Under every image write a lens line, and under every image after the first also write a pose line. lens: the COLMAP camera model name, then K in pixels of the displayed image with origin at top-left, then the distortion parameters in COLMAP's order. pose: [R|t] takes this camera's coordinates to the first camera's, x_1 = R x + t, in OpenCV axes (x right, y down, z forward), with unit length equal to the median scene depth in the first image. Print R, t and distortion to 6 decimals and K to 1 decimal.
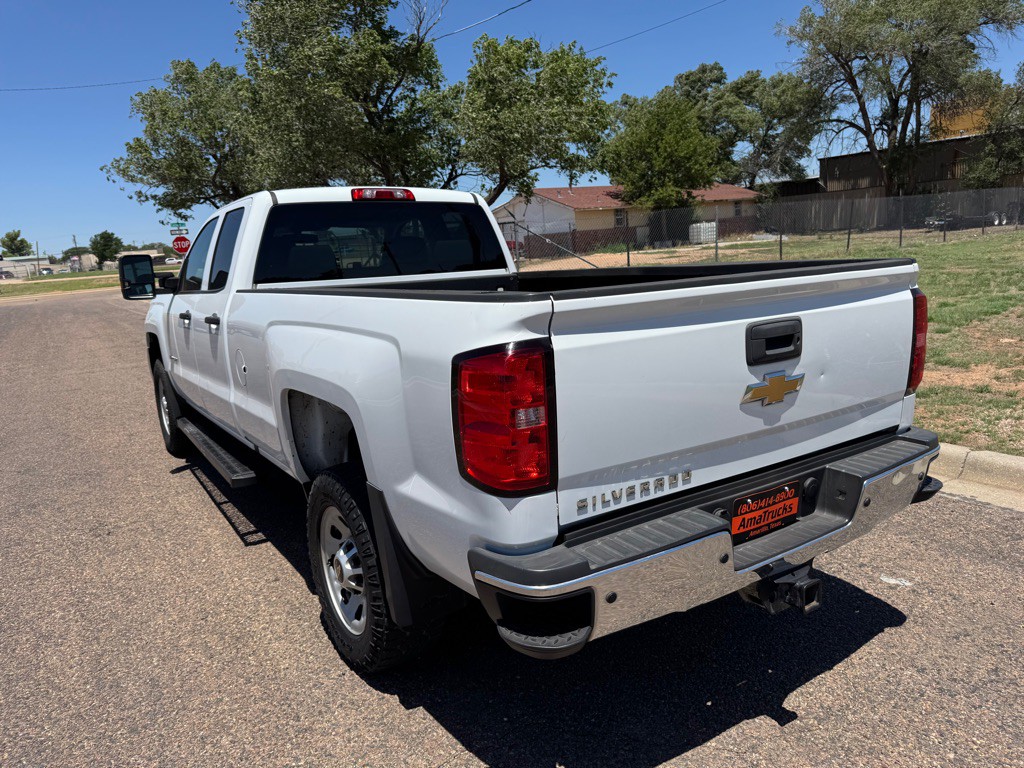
lens RADIAL K [[725.0, 0, 512.0], [0, 725.0, 384.0], [0, 0, 1]] dist [0.096392, -0.142476]
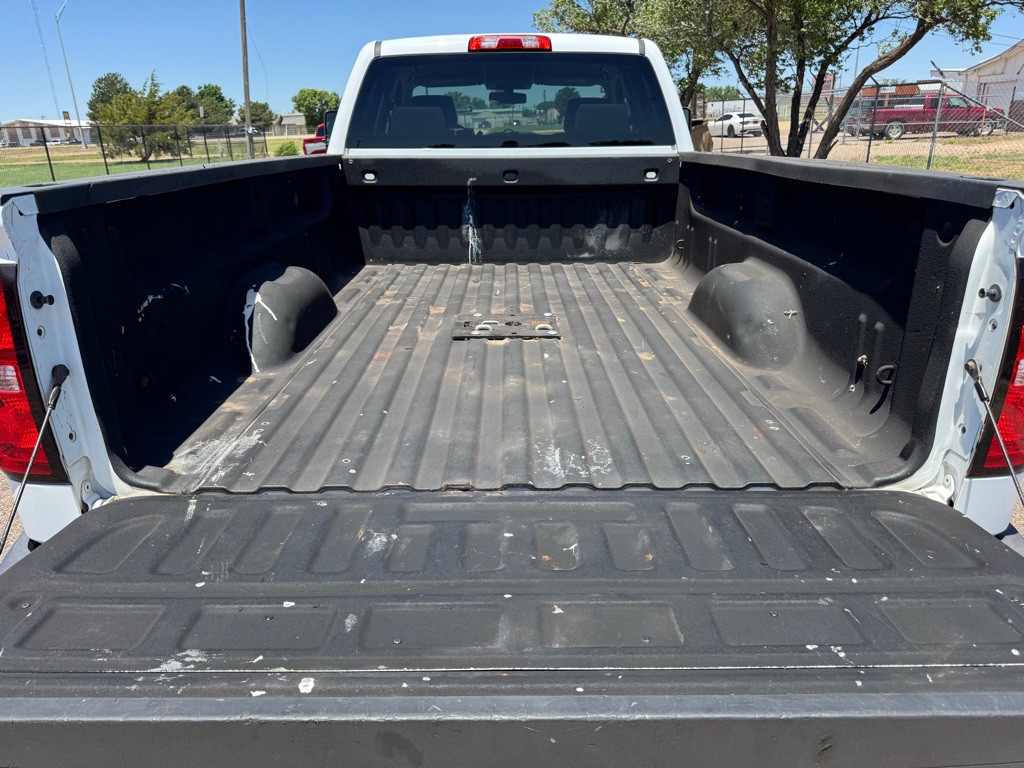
lens RADIAL K [[723.3, 0, 512.2], [0, 723.3, 378.4], [0, 0, 1]] dist [0.017213, -0.001684]
pose [[0.834640, 0.222980, -0.503643, 0.505329], [-0.133045, 0.968931, 0.208497, -0.106542], [0.534486, -0.107013, 0.838375, 0.452378]]
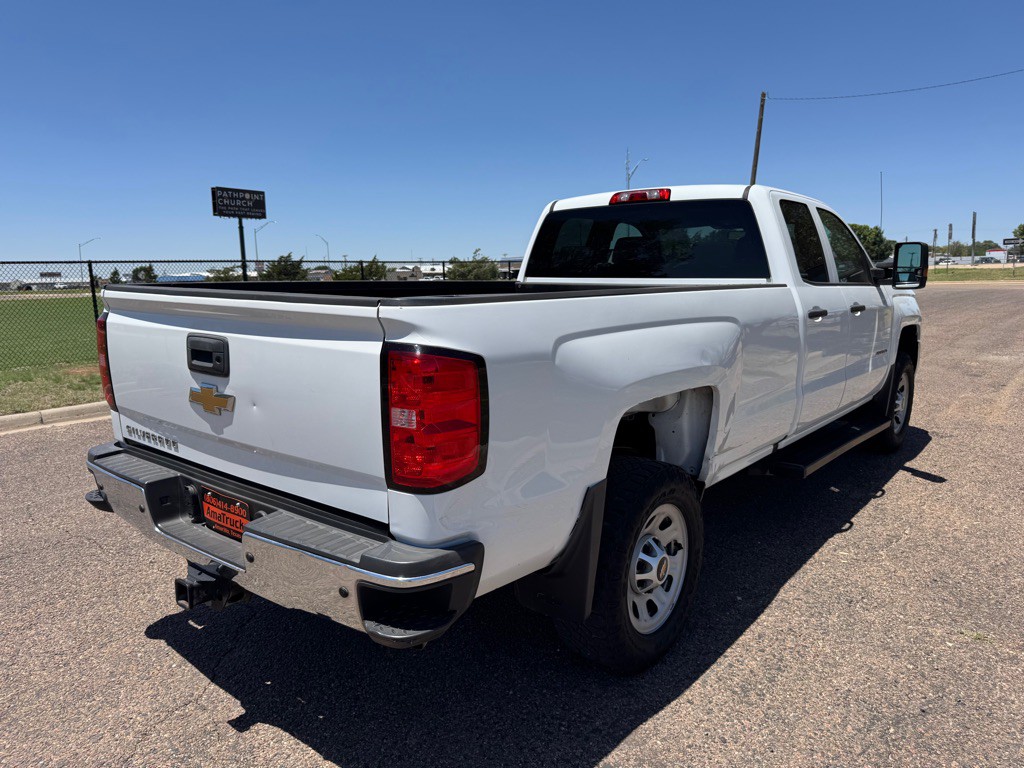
lens RADIAL K [[725.0, 0, 512.0], [0, 725.0, 384.0], [0, 0, 1]] dist [0.096392, -0.142476]
pose [[0.290778, 0.204966, -0.934579, 1.214339], [-0.180919, 0.970942, 0.156652, -0.215488], [0.939530, 0.123532, 0.319411, 0.874360]]
